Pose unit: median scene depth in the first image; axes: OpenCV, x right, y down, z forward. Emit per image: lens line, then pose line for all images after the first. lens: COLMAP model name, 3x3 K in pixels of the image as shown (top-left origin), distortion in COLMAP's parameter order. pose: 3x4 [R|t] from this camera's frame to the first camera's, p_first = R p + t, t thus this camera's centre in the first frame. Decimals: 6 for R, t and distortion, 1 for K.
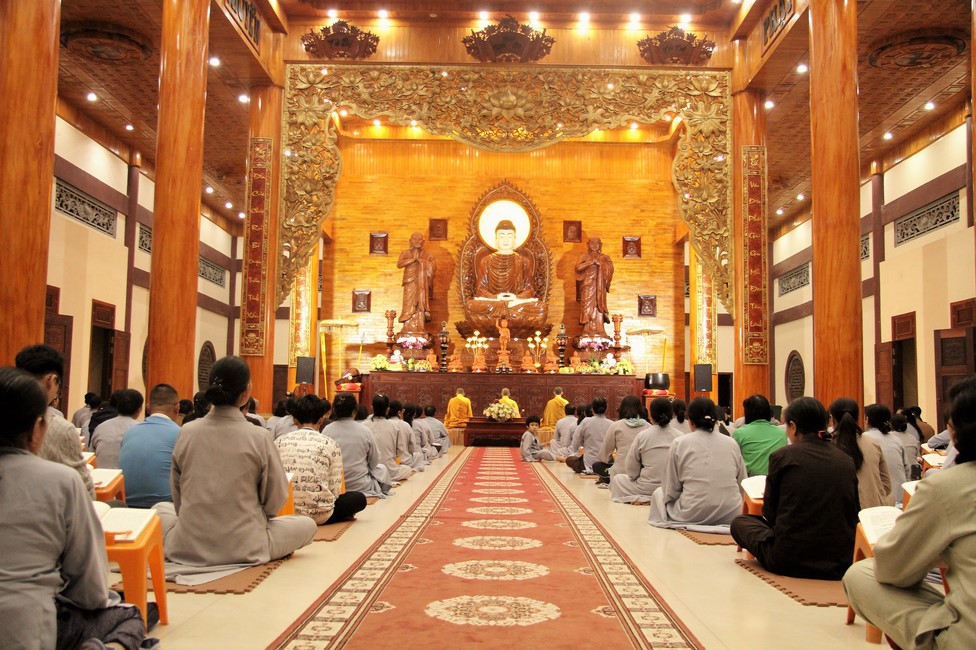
lens RADIAL K [[882.9, 0, 487.3], [0, 882.9, 343.8], [0, 0, 1]] dist [-0.125475, 0.194309]
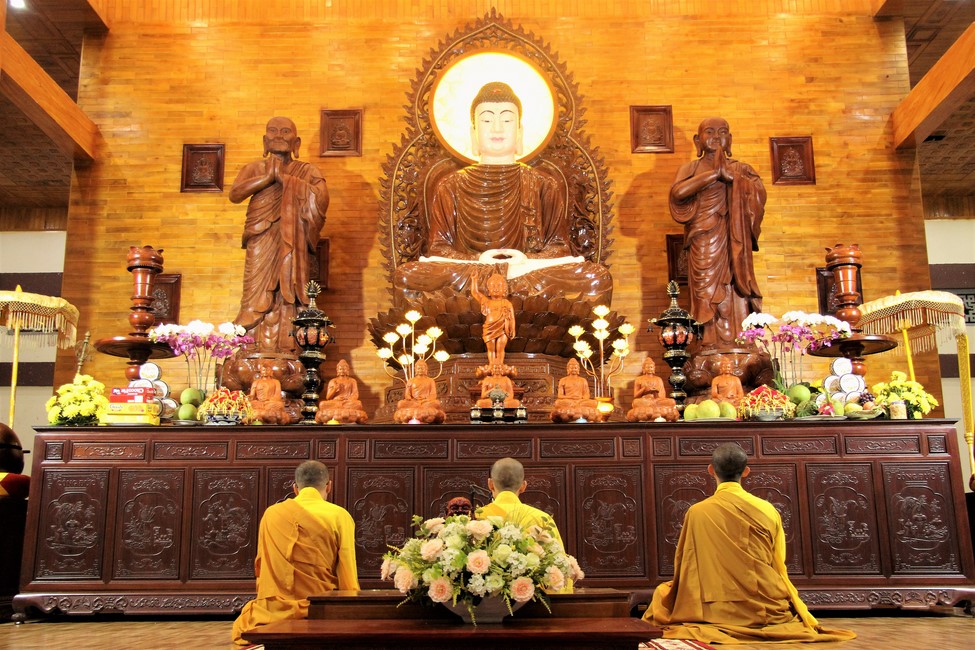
lens RADIAL K [[1079.9, 0, 487.5], [0, 1079.9, 325.0], [0, 0, 1]] dist [-0.026985, -0.009602]
pose [[0.999739, -0.021560, 0.007534, 0.010624], [0.022381, 0.990575, -0.135129, 0.038833], [-0.004550, 0.135262, 0.990799, 0.512752]]
